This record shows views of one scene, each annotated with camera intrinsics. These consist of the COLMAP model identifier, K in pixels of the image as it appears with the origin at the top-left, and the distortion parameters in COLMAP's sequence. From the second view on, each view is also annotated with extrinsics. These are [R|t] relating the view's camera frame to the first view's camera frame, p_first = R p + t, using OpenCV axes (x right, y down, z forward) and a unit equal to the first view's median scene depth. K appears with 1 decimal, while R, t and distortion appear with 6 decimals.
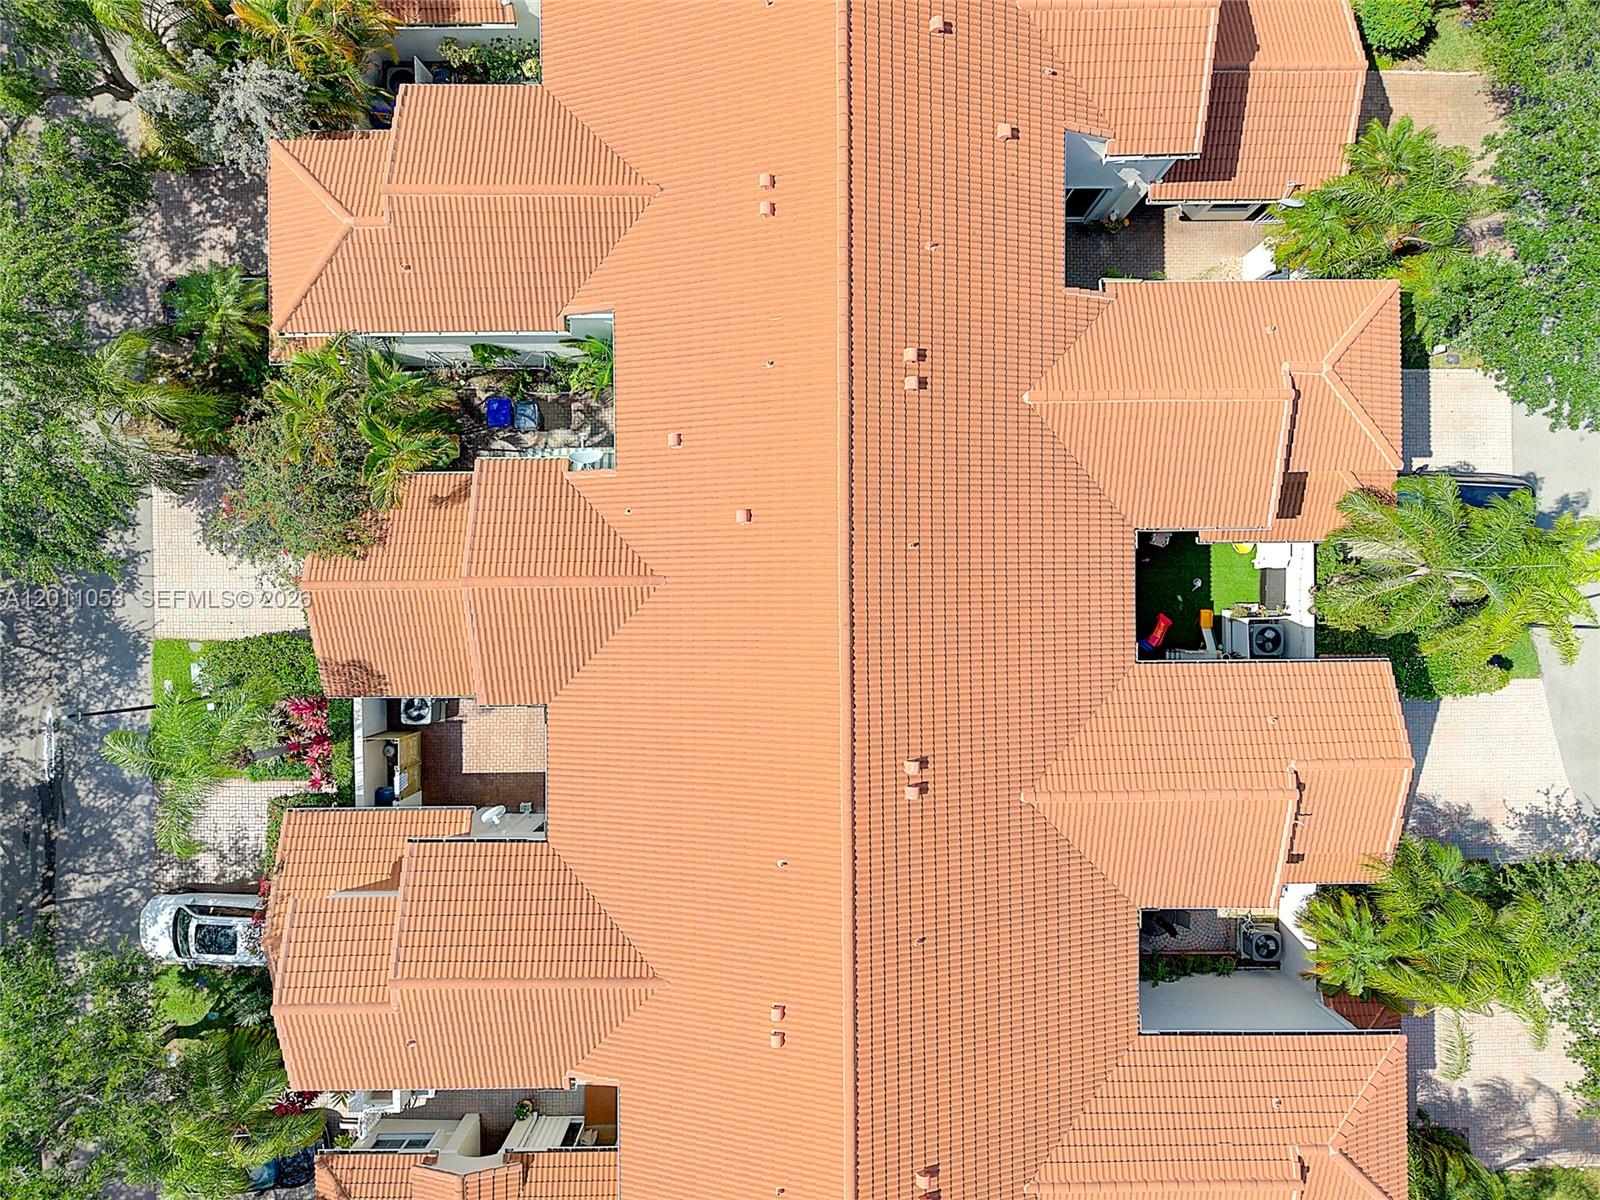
lens RADIAL K [[1078.7, 0, 800.0], [0, 1078.7, 600.0], [0, 0, 1]] dist [0.013224, -0.009344]
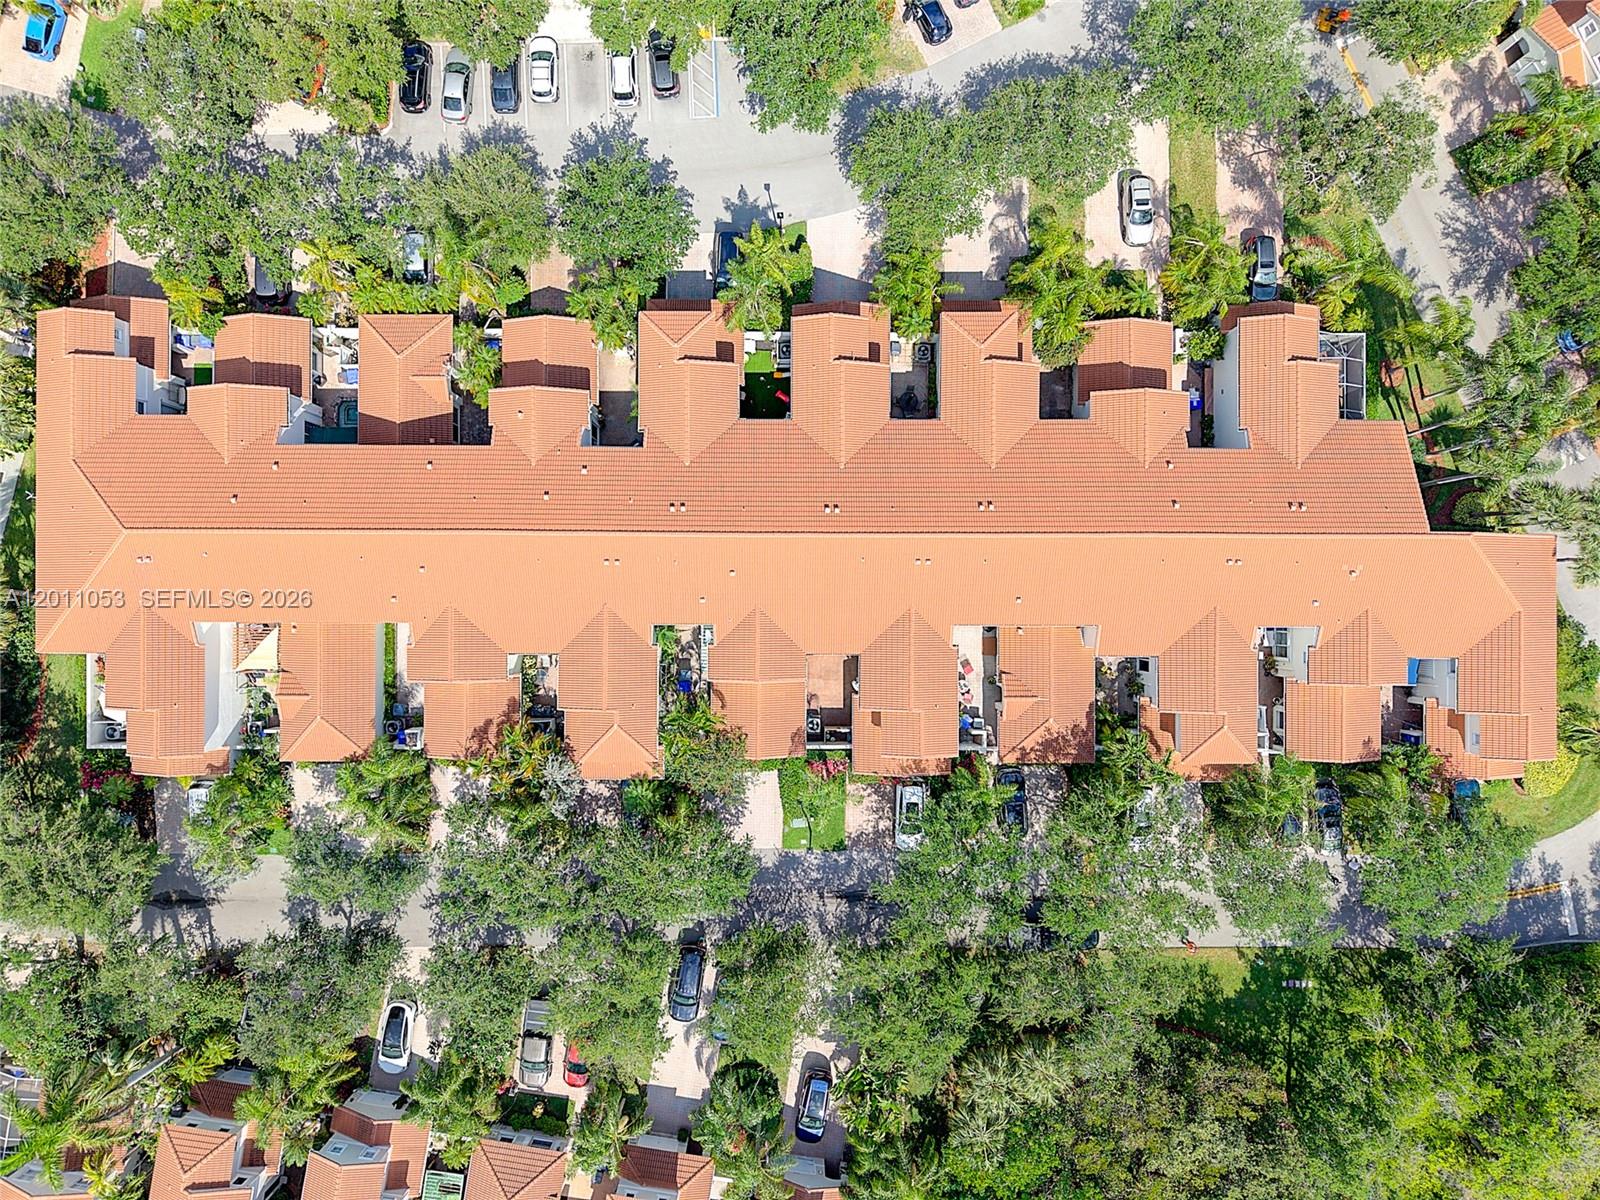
lens RADIAL K [[1078.7, 0, 800.0], [0, 1078.7, 600.0], [0, 0, 1]] dist [0.013224, -0.009344]
pose [[0.010755, -0.999917, -0.007100, -0.072916], [0.999935, 0.010727, 0.003941, 0.058339], [-0.003864, -0.007142, 0.999967, -1.210393]]
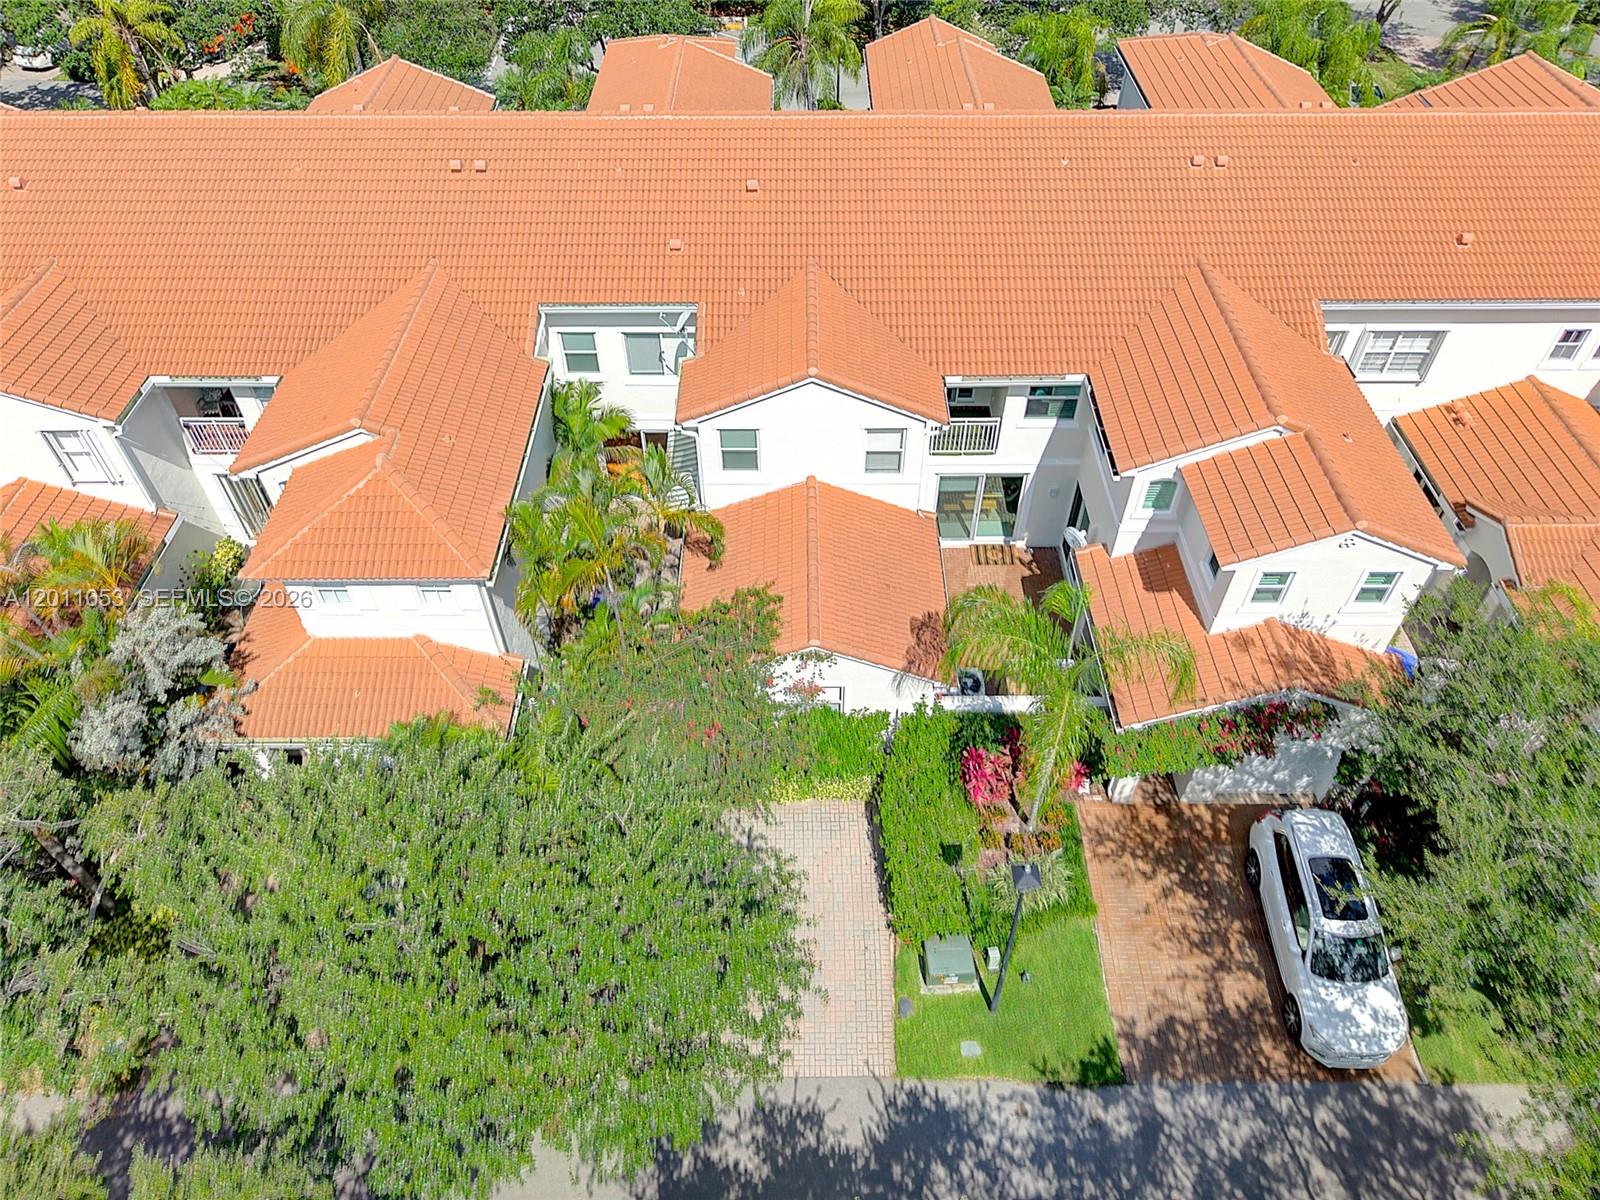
lens RADIAL K [[1078.7, 0, 800.0], [0, 1078.7, 600.0], [0, 0, 1]] dist [0.013224, -0.009344]
pose [[0.013034, -0.713702, 0.700328, -0.839735], [0.999911, 0.007405, -0.011063, -0.014910], [0.002710, 0.700410, 0.713735, 0.369912]]
